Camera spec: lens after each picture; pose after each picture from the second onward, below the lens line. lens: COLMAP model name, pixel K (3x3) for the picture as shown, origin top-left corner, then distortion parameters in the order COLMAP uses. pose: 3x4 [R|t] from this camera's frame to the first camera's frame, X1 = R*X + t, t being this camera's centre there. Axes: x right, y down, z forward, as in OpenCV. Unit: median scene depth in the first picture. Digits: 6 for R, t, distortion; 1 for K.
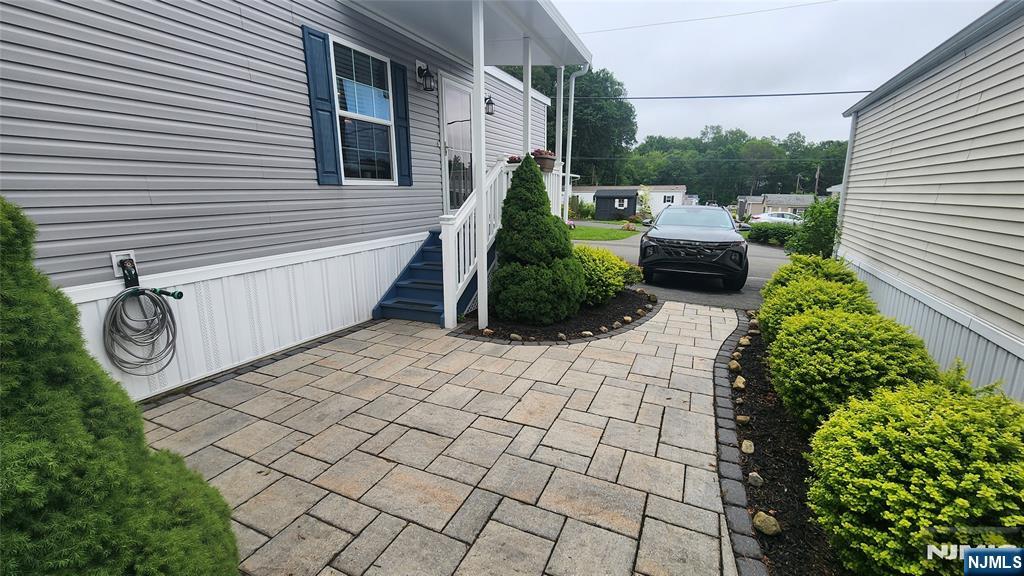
lens RADIAL K [[421.7, 0, 514.8], [0, 421.7, 285.0], [0, 0, 1]] dist [0.002582, 0.000409]
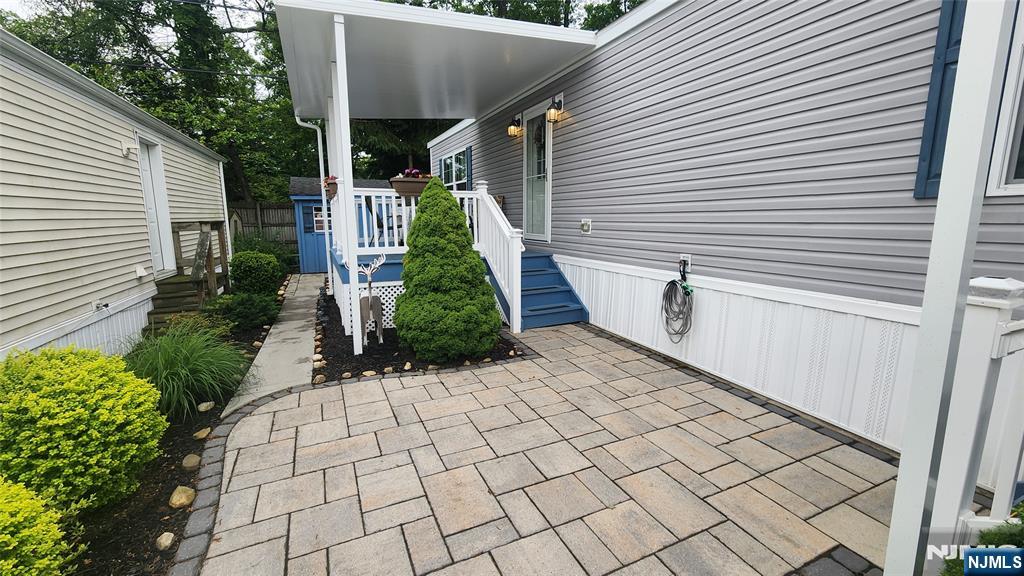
lens RADIAL K [[421.7, 0, 514.8], [0, 421.7, 285.0], [0, 0, 1]] dist [0.002582, 0.000409]
pose [[-0.656659, 0.126342, -0.743530, 0.429471], [-0.155217, 0.942124, 0.297170, -0.259893], [0.738043, 0.310547, -0.599044, 1.194571]]
